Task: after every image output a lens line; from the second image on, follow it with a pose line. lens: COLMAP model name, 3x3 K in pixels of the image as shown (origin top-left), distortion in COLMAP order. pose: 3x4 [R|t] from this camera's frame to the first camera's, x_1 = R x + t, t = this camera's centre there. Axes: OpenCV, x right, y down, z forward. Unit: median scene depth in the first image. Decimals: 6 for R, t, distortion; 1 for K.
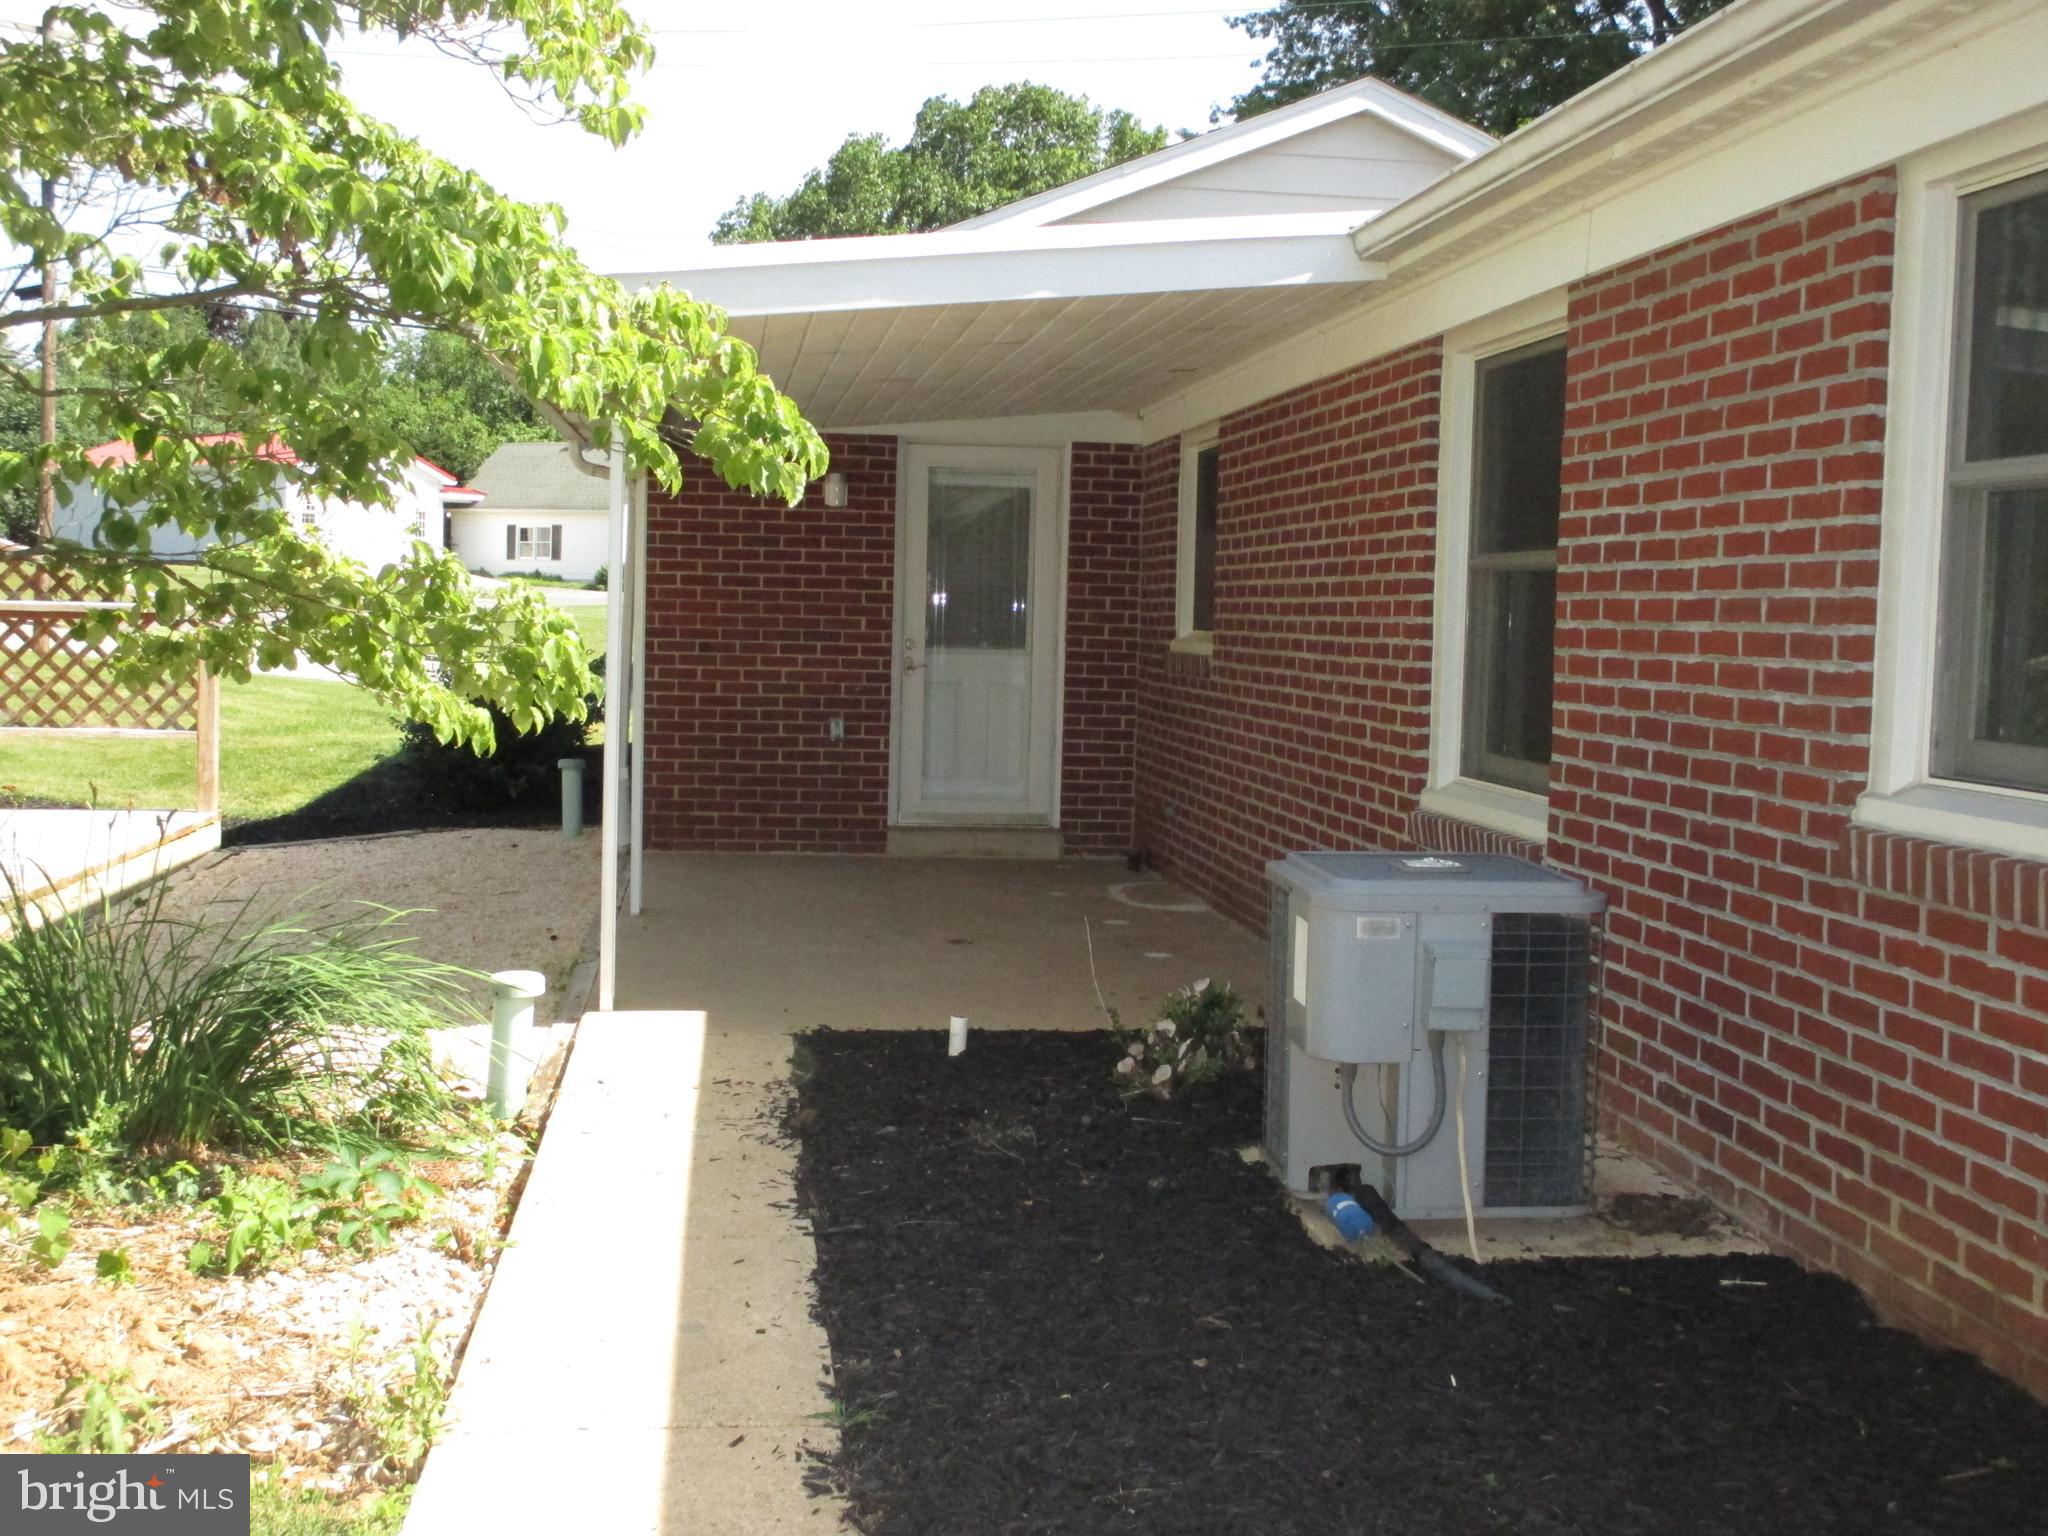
lens RADIAL K [[2176.0, 0, 1024.0], [0, 2176.0, 768.0], [0, 0, 1]] dist [-0.000224, -0.003588]
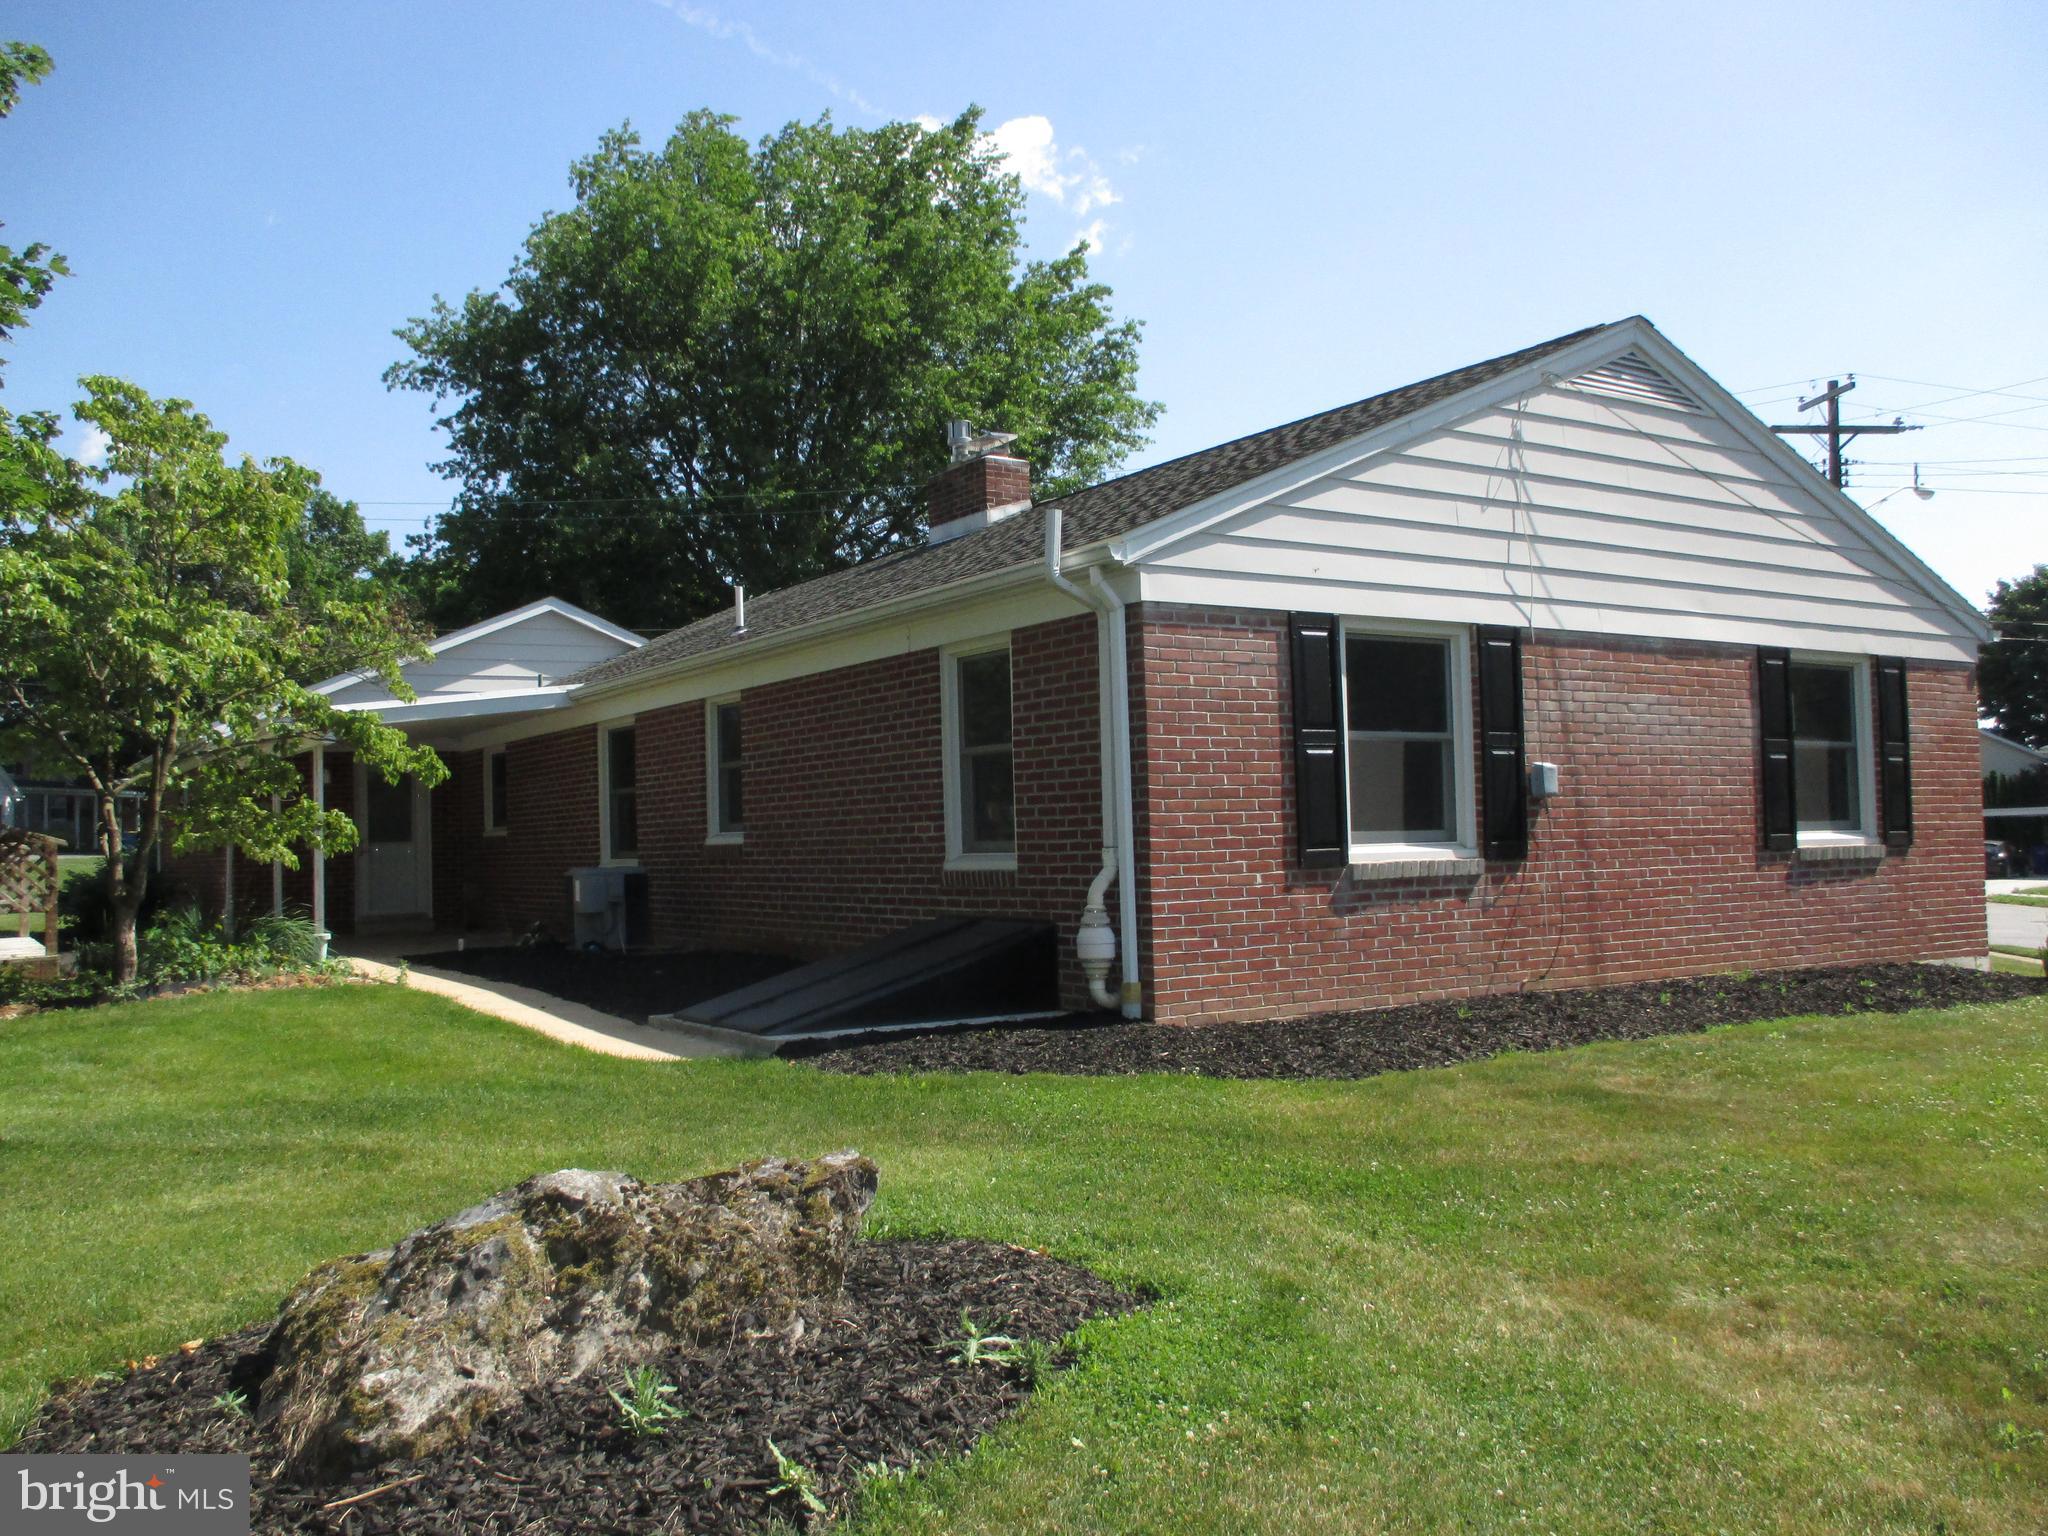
lens RADIAL K [[1695.2, 0, 1024.0], [0, 1695.2, 768.0], [0, 0, 1]] dist [-0.007277, 0.006229]
pose [[0.896544, -0.033096, 0.441716, -0.353598], [0.084877, 0.991562, -0.097979, 0.168150], [-0.434746, 0.125334, 0.891789, -1.515367]]
